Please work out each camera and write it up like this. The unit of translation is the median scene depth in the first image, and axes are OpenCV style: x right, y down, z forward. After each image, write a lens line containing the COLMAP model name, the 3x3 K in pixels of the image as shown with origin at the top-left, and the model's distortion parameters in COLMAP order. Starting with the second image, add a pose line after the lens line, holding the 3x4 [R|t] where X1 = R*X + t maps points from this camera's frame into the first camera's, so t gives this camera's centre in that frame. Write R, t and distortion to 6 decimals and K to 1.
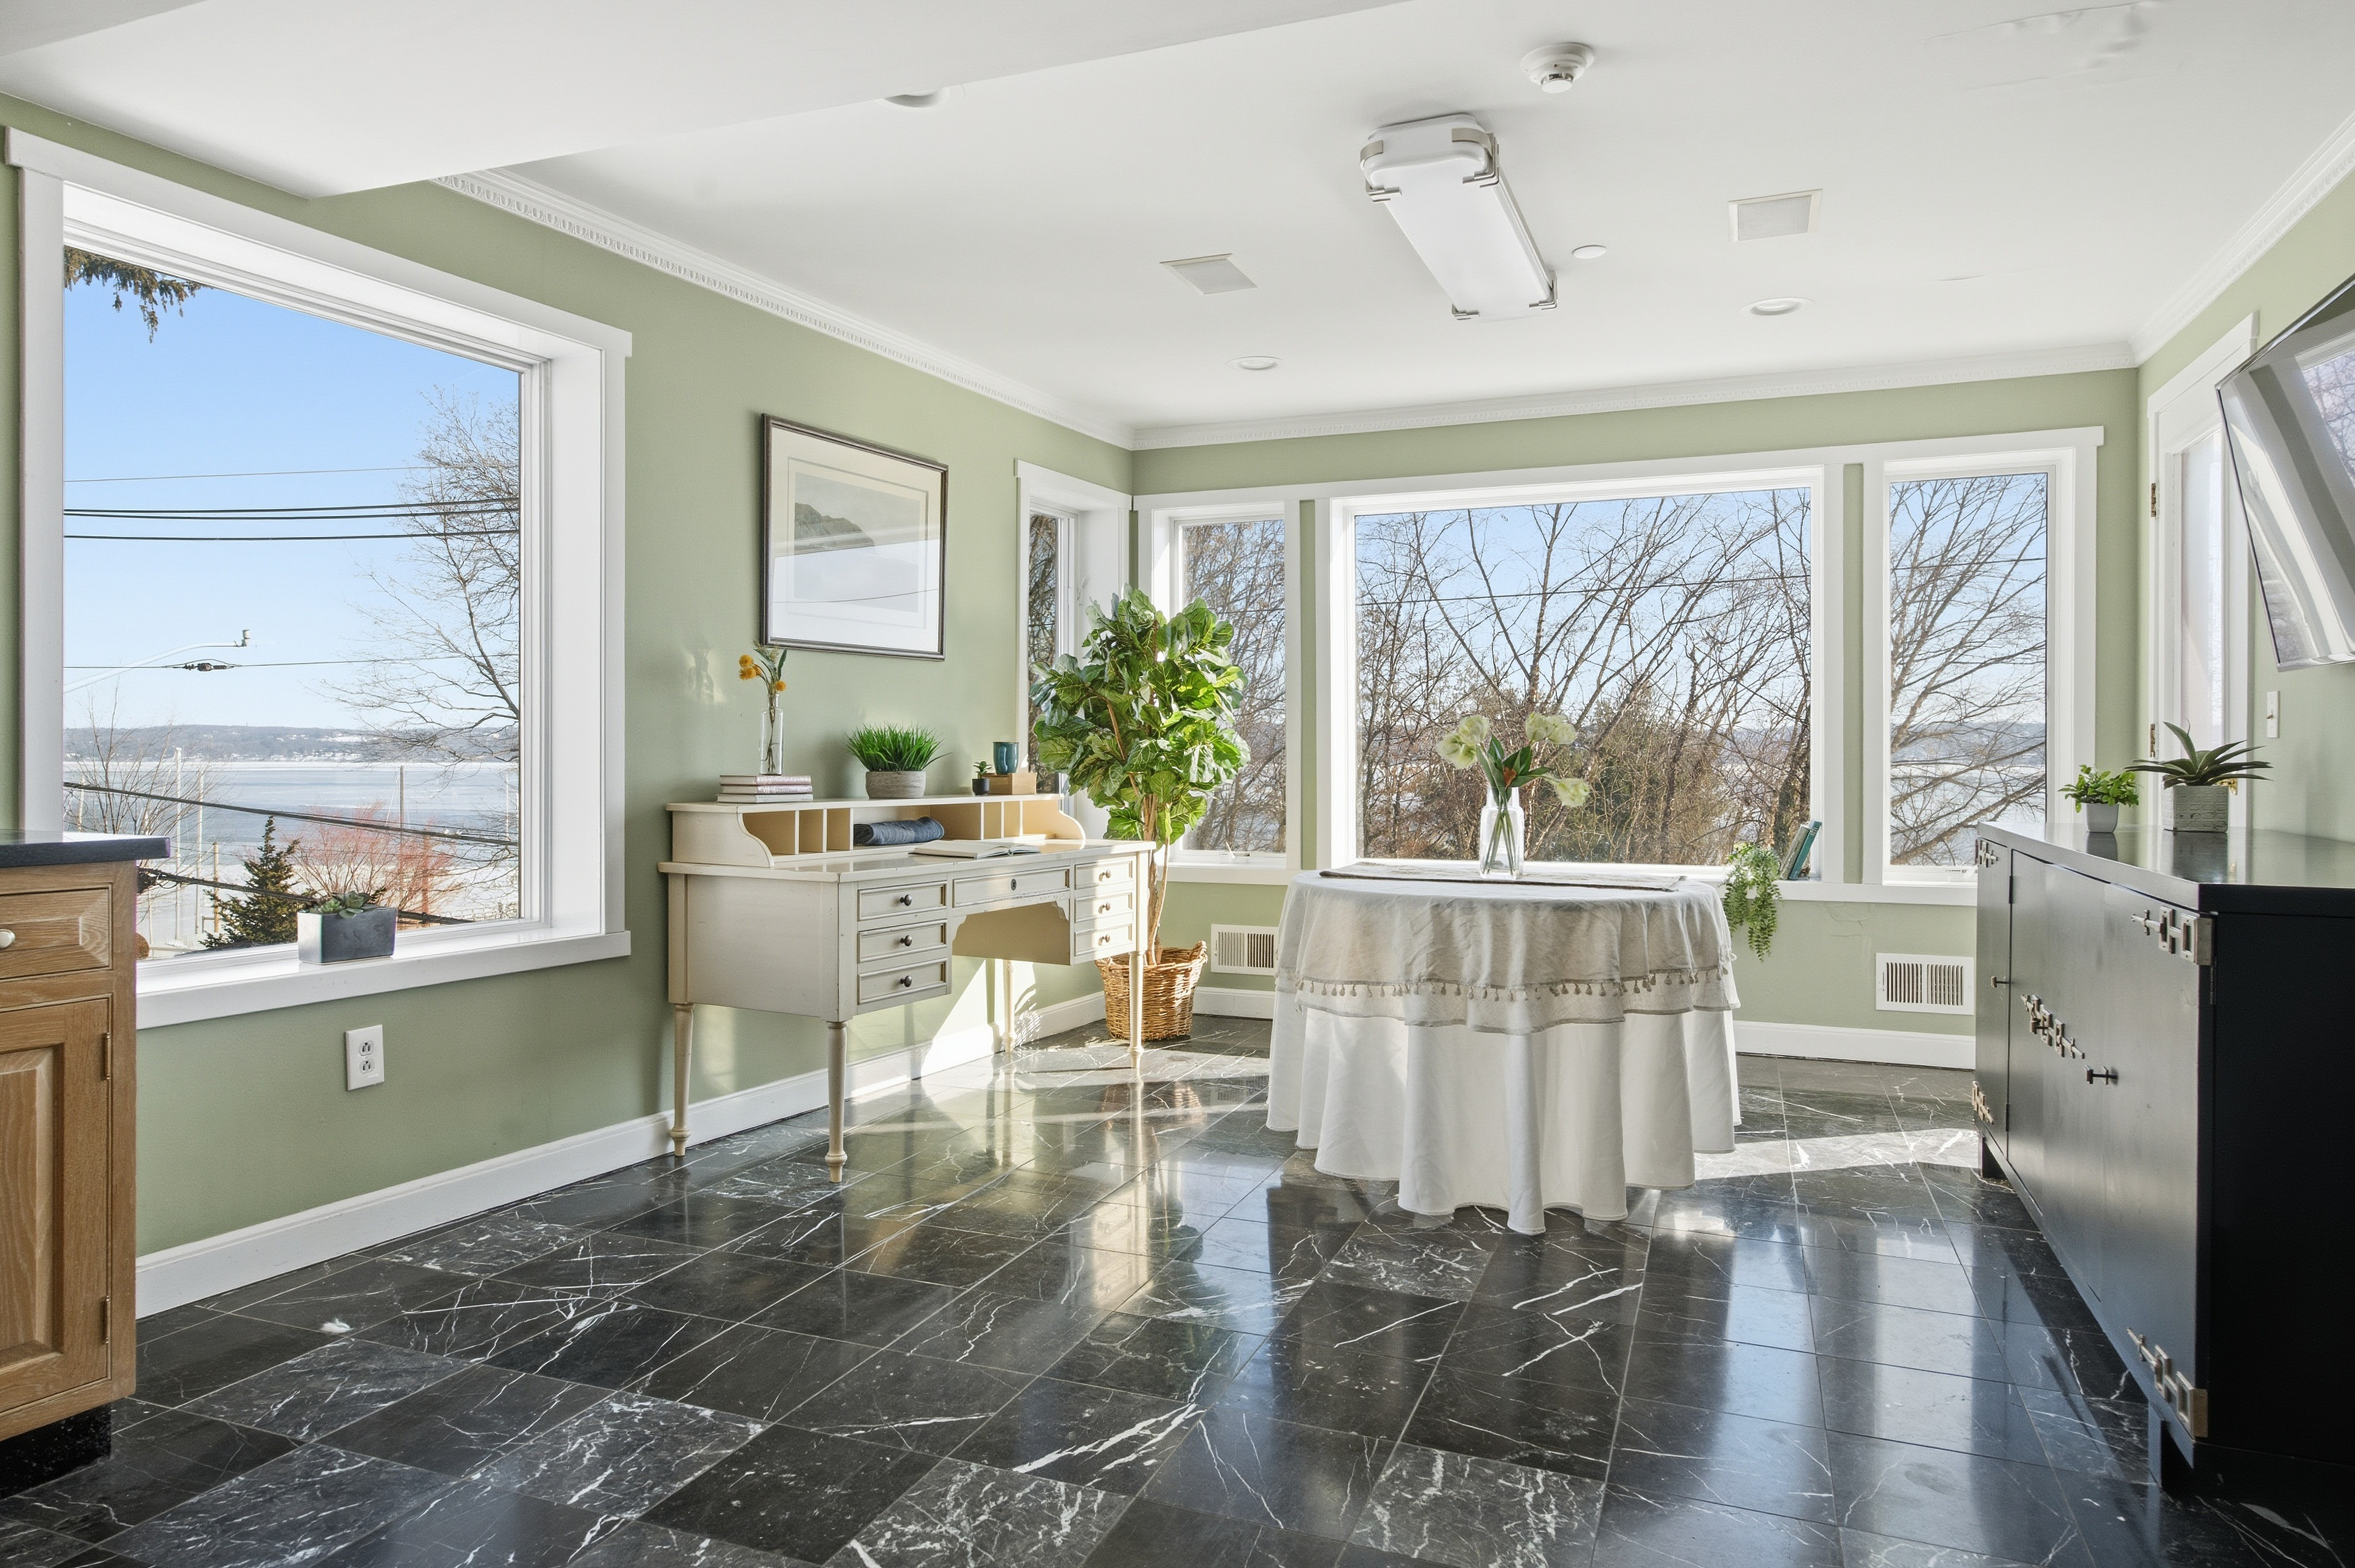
lens RADIAL K [[1458.3, 0, 1178.5], [0, 1458.3, 779.6], [0, 0, 1]] dist [-0.000382, 0.000141]
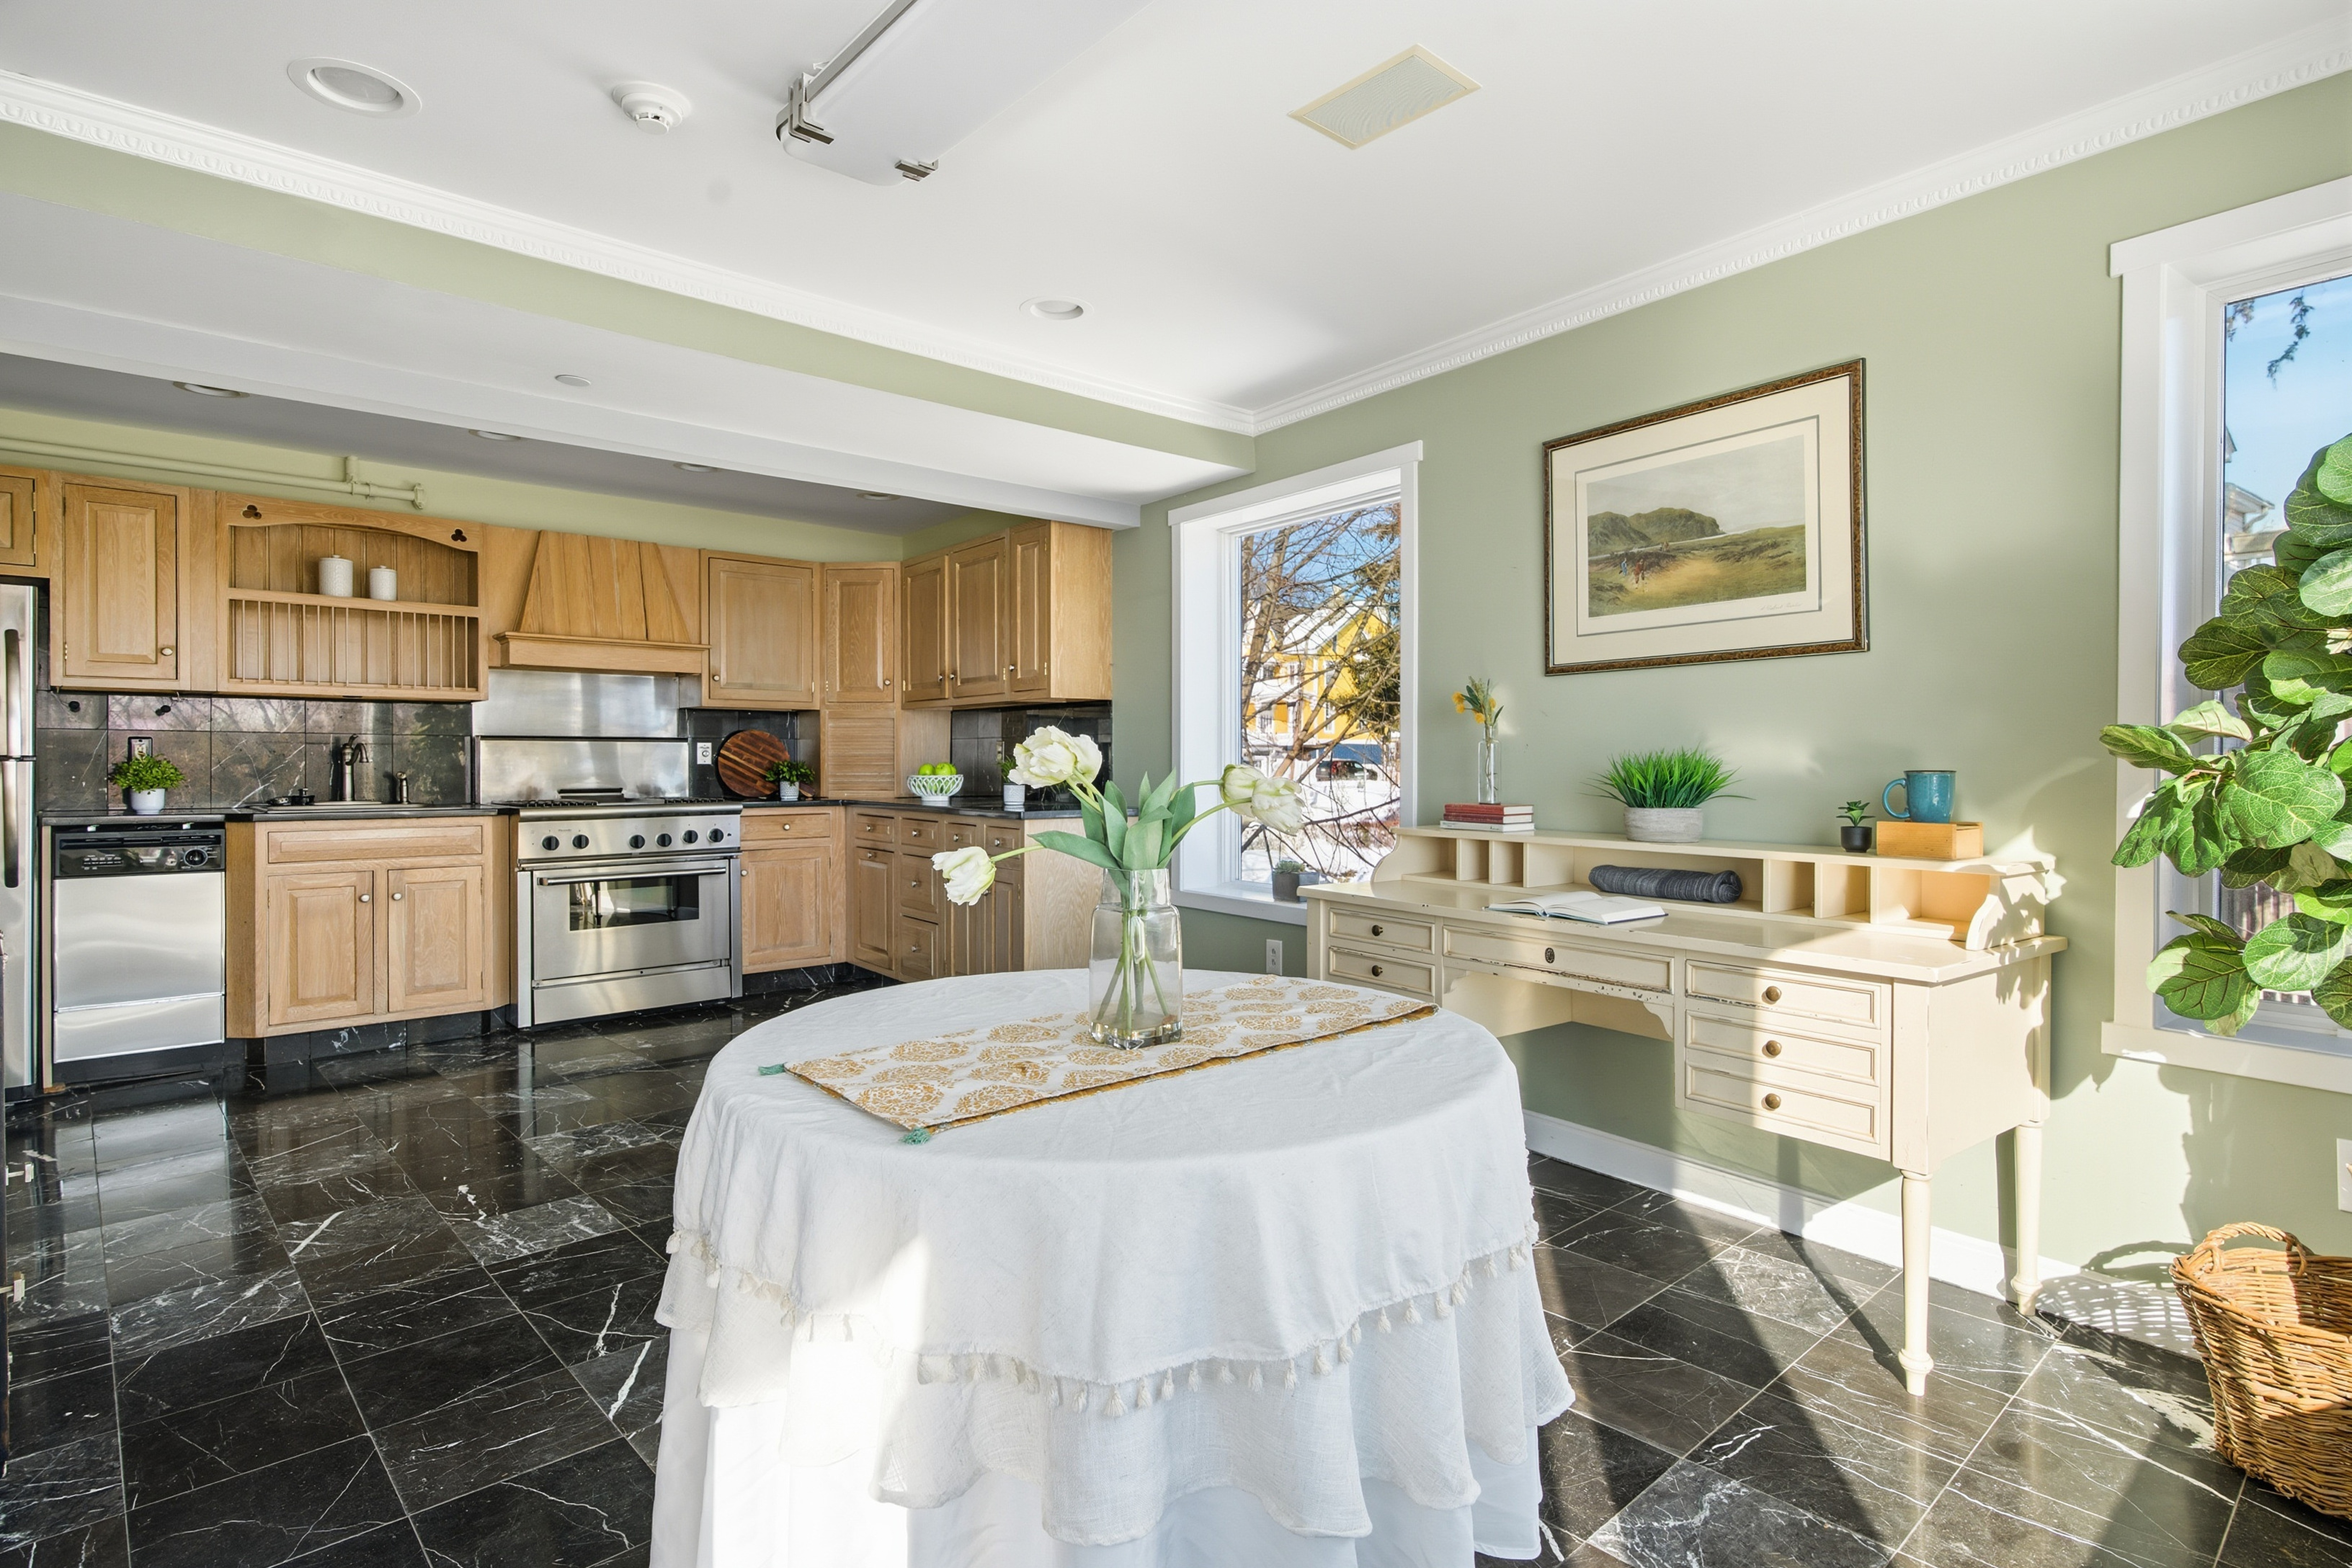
lens RADIAL K [[1198.0, 0, 1176.0], [0, 1198.0, 784.0], [0, 0, 1]] dist [-0.003091, -0.000400]
pose [[-0.437289, 0.013196, -0.899224, 0.562901], [-0.019581, 0.999516, 0.024190, -0.031955], [0.899108, 0.028186, -0.436818, 1.126599]]
